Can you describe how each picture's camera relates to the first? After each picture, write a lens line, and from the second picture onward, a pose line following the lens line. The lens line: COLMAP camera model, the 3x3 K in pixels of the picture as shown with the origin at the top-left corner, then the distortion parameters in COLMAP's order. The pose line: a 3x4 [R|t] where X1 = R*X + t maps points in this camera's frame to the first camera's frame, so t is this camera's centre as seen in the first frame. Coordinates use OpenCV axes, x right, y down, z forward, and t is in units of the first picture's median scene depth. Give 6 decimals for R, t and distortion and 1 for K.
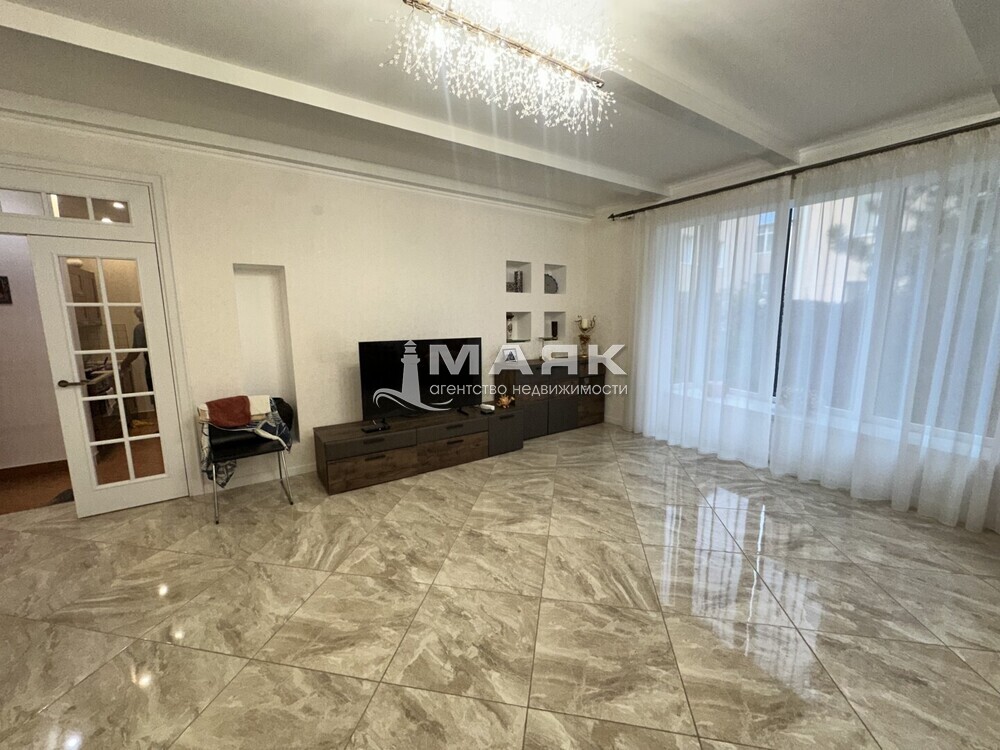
lens RADIAL K [[399.9, 0, 500.3], [0, 399.9, 375.8], [0, 0, 1]] dist [-0.006245, 0.001046]
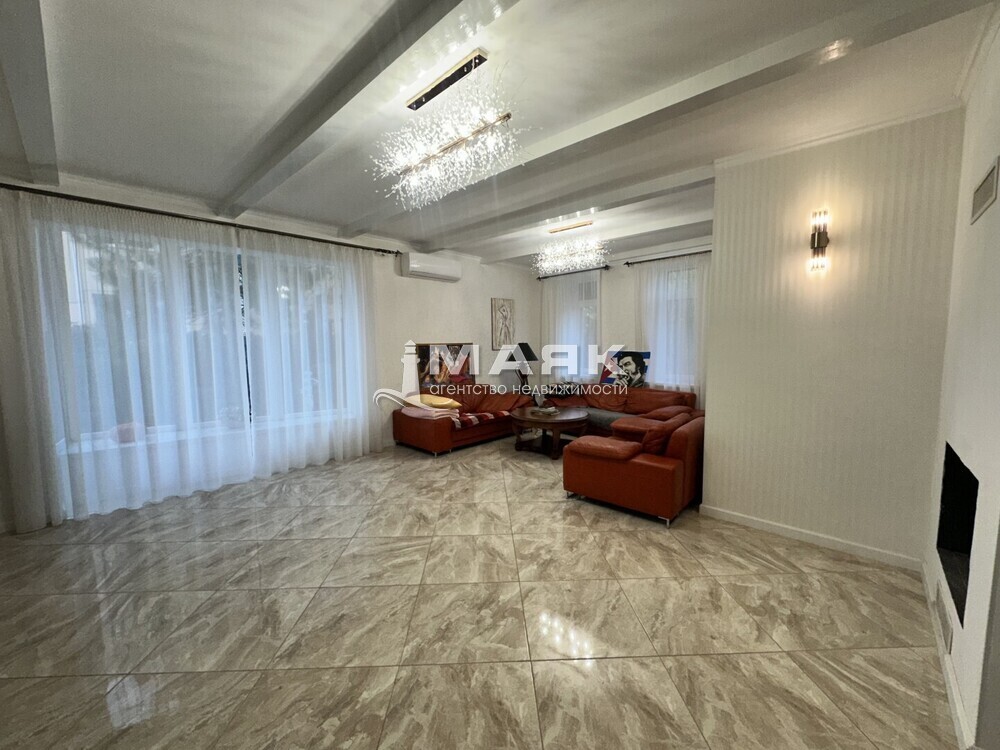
lens RADIAL K [[399.9, 0, 499.9], [0, 399.9, 375.3], [0, 0, 1]] dist [-0.006245, 0.001046]
pose [[-0.223203, -0.079345, 0.971537, -0.787251], [0.158569, 0.980450, 0.116503, -0.104642], [-0.961788, 0.180060, -0.206258, 0.697993]]
